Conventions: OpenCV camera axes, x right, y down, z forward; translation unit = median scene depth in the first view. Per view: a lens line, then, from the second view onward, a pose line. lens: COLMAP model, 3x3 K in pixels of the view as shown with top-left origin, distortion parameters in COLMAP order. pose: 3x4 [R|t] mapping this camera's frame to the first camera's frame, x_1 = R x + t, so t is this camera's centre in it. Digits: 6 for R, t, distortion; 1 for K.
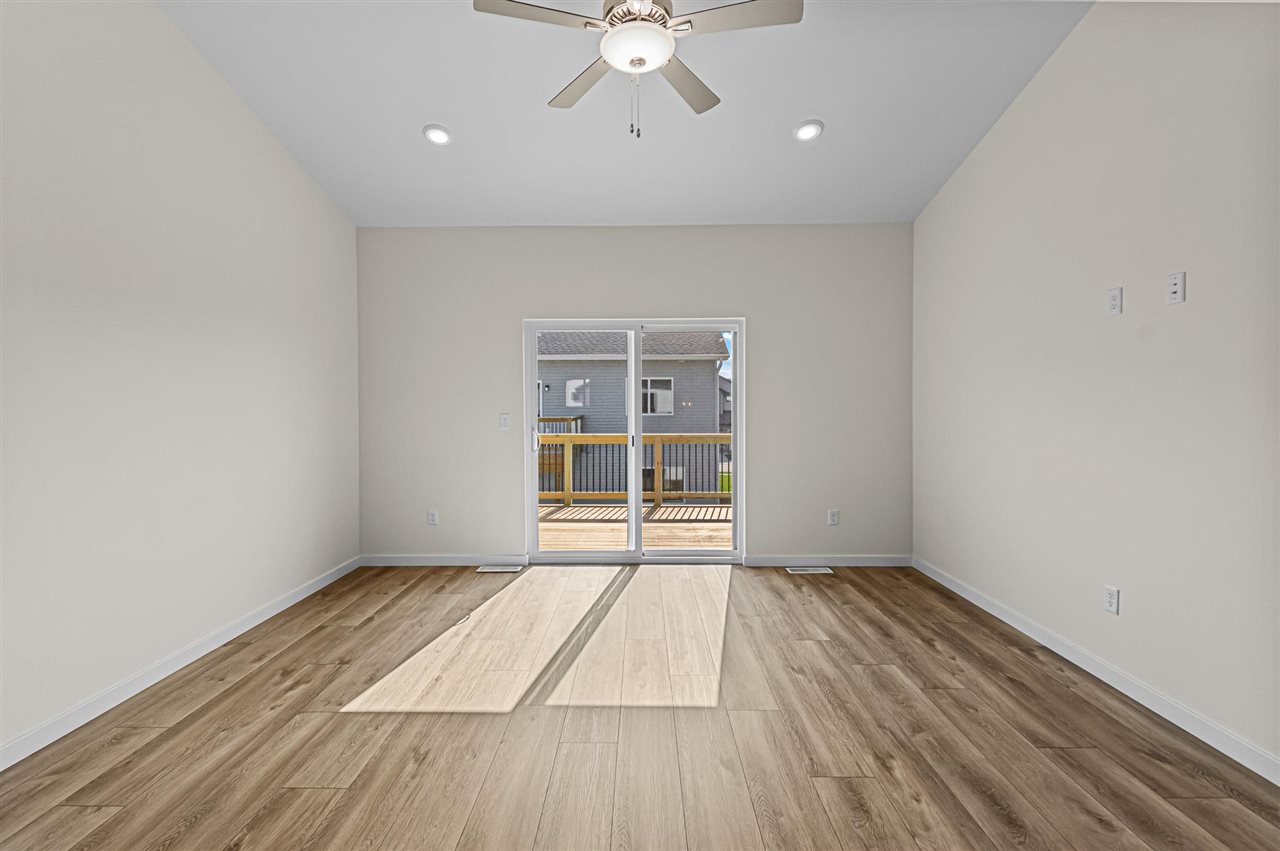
lens RADIAL K [[588.4, 0, 638.4], [0, 588.4, 411.7], [0, 0, 1]] dist [0.000129, -0.000043]
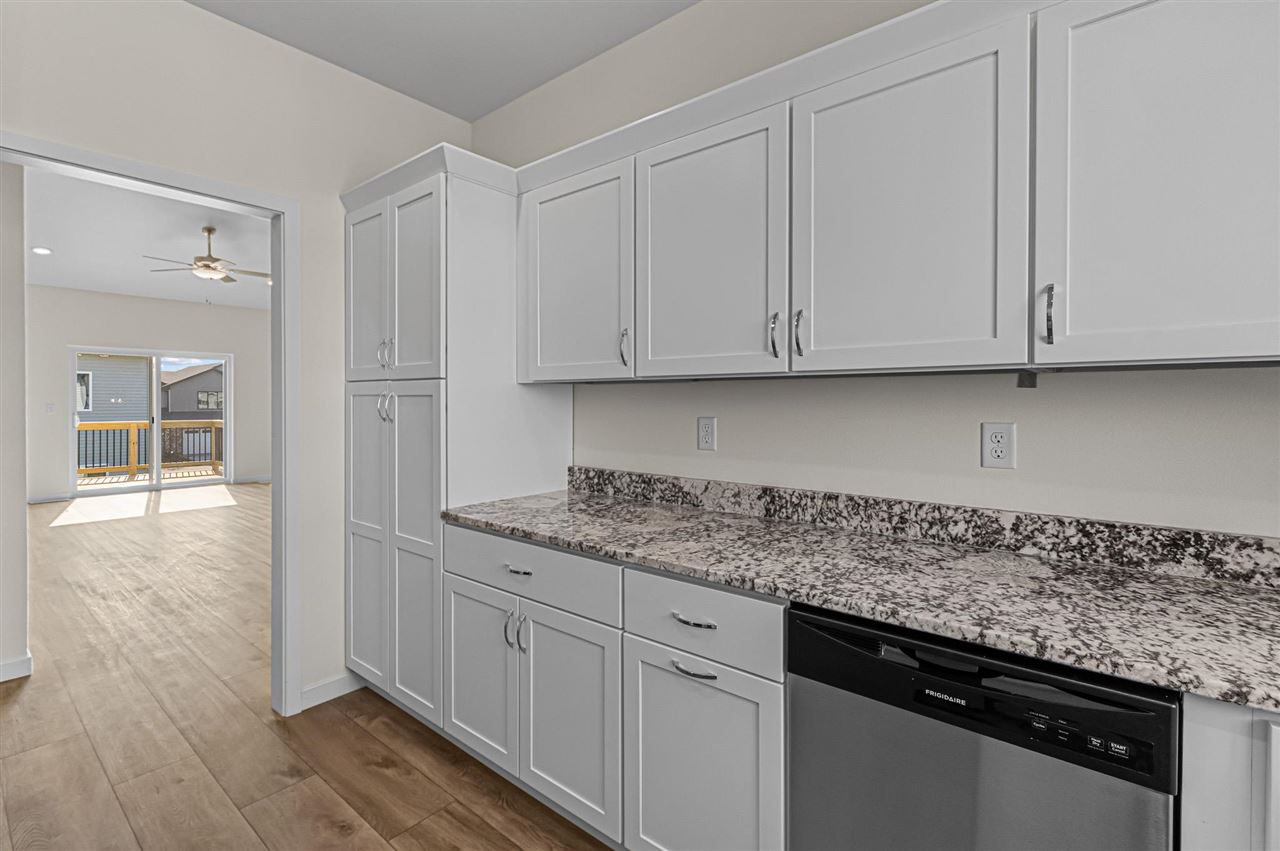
lens RADIAL K [[574.9, 0, 635.9], [0, 574.9, 404.2], [0, 0, 1]] dist [0.000424, 0.000267]
pose [[0.630454, 0.001436, 0.776225, -0.576337], [0.003897, 0.999980, -0.005014, 0.018847], [-0.776217, 0.006186, 0.630436, -1.564290]]
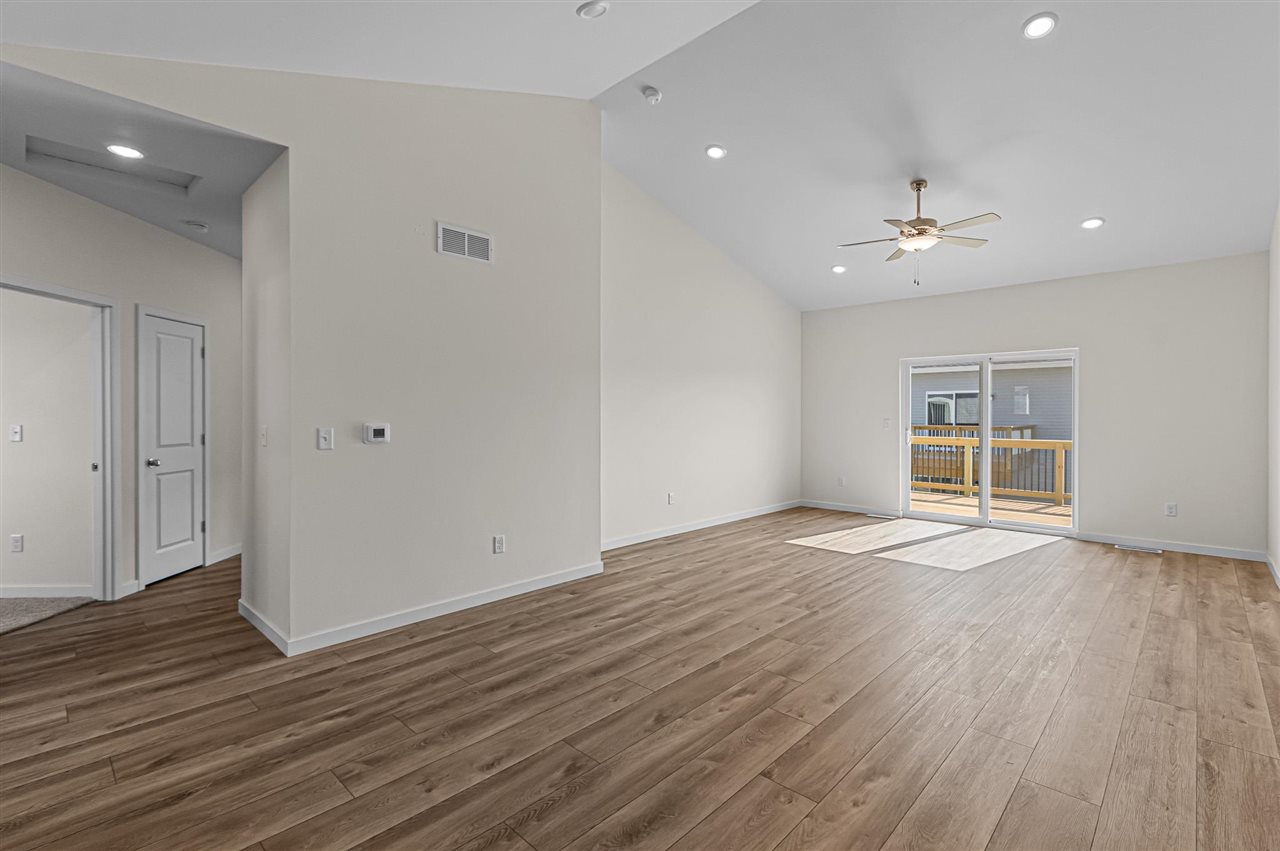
lens RADIAL K [[582.6, 0, 622.2], [0, 582.6, 415.2], [0, 0, 1]] dist [0.001484, 0.000233]
pose [[0.717966, 0.006914, -0.696043, 0.463839], [-0.012014, 0.999925, -0.002460, 0.005976], [0.695974, 0.010129, 0.717995, -0.813598]]
